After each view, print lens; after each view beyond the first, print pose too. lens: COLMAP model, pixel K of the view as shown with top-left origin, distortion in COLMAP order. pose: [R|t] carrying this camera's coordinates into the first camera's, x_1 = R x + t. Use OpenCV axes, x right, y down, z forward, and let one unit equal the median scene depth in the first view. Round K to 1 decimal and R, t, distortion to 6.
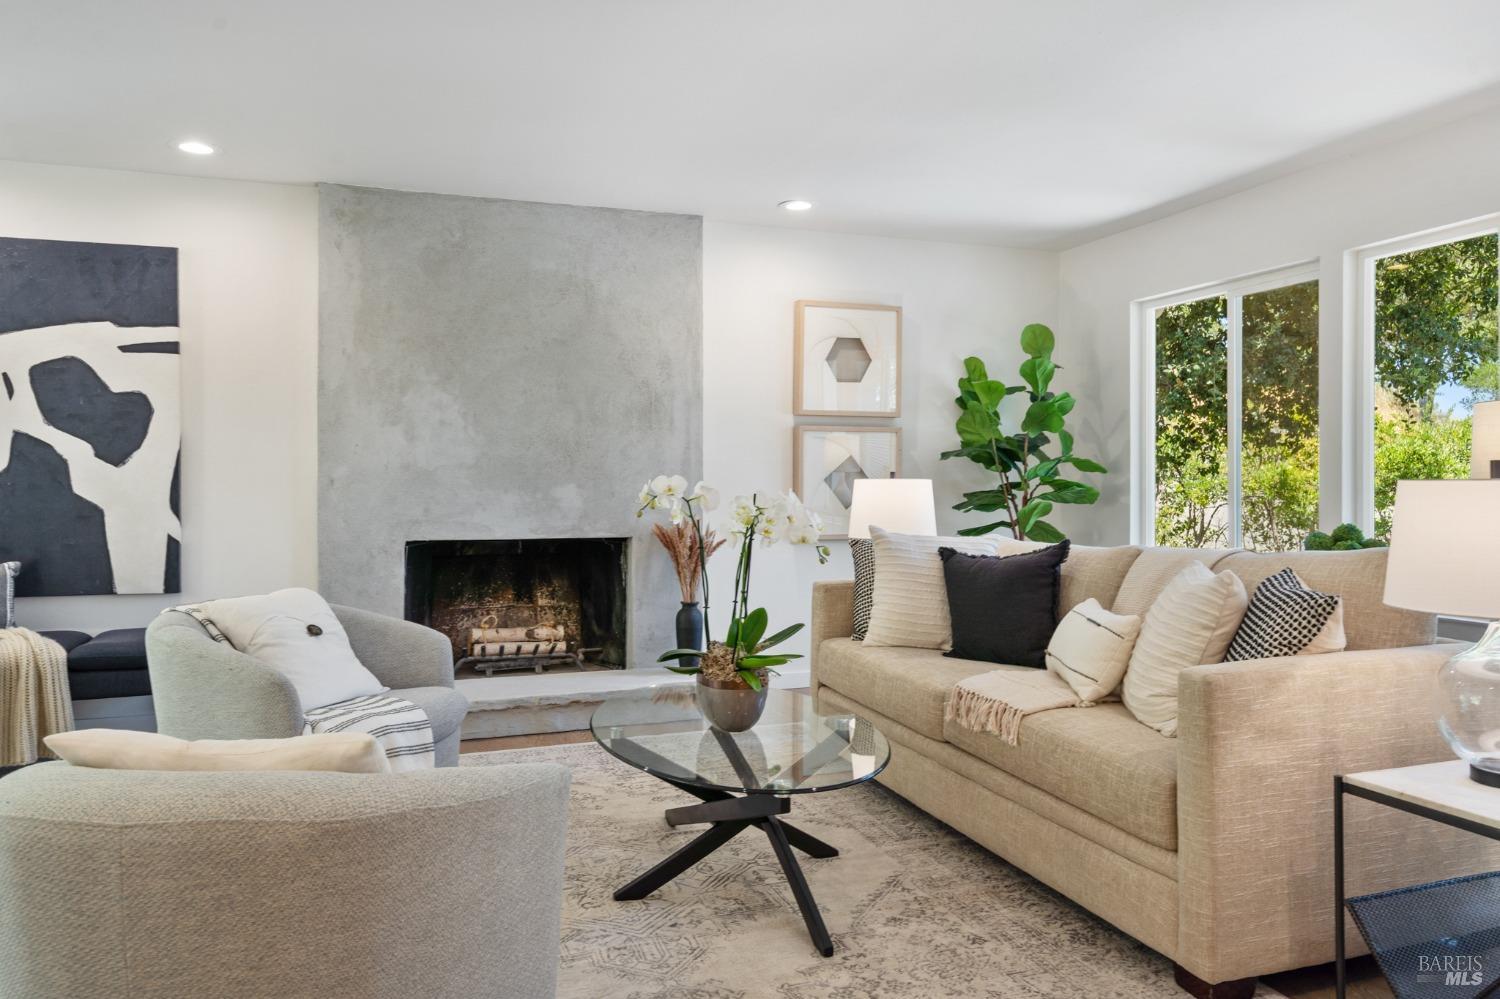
lens RADIAL K [[1041.3, 0, 749.6], [0, 1041.3, 491.0], [0, 0, 1]] dist [0.029422, -0.003915]
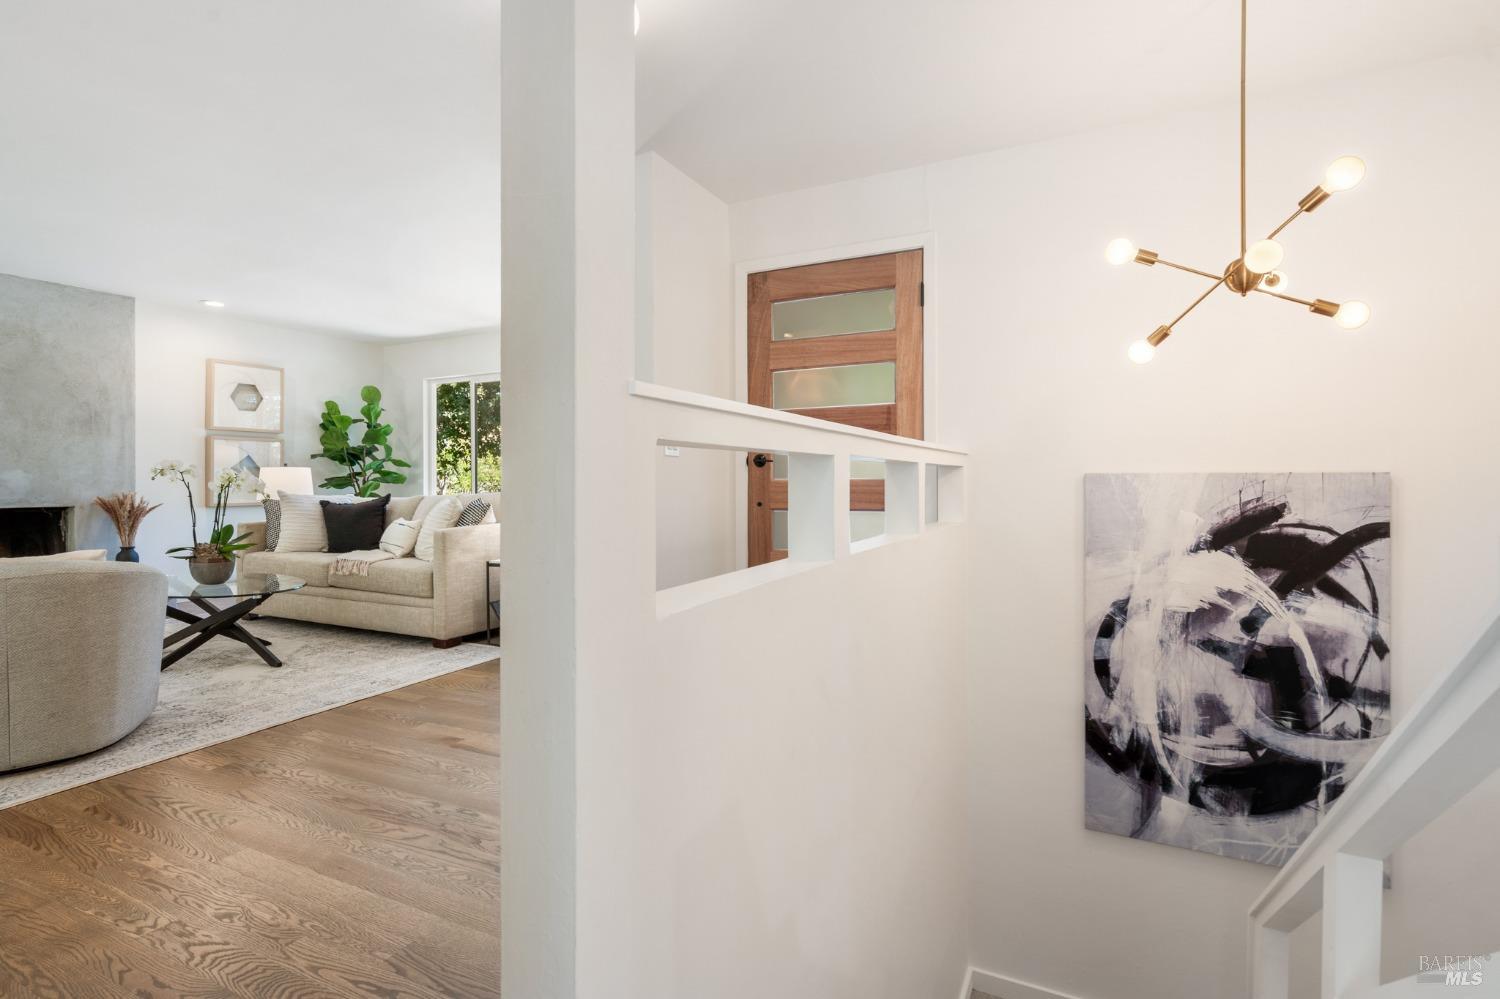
lens RADIAL K [[702.5, 0, 751.6], [0, 702.5, 472.1], [0, 0, 1]] dist [-0.002601, -0.000963]
pose [[0.714375, 0.004515, 0.699749, -0.122158], [0.013178, 0.999715, -0.019904, 0.027915], [-0.699639, 0.023441, 0.714112, -0.387600]]
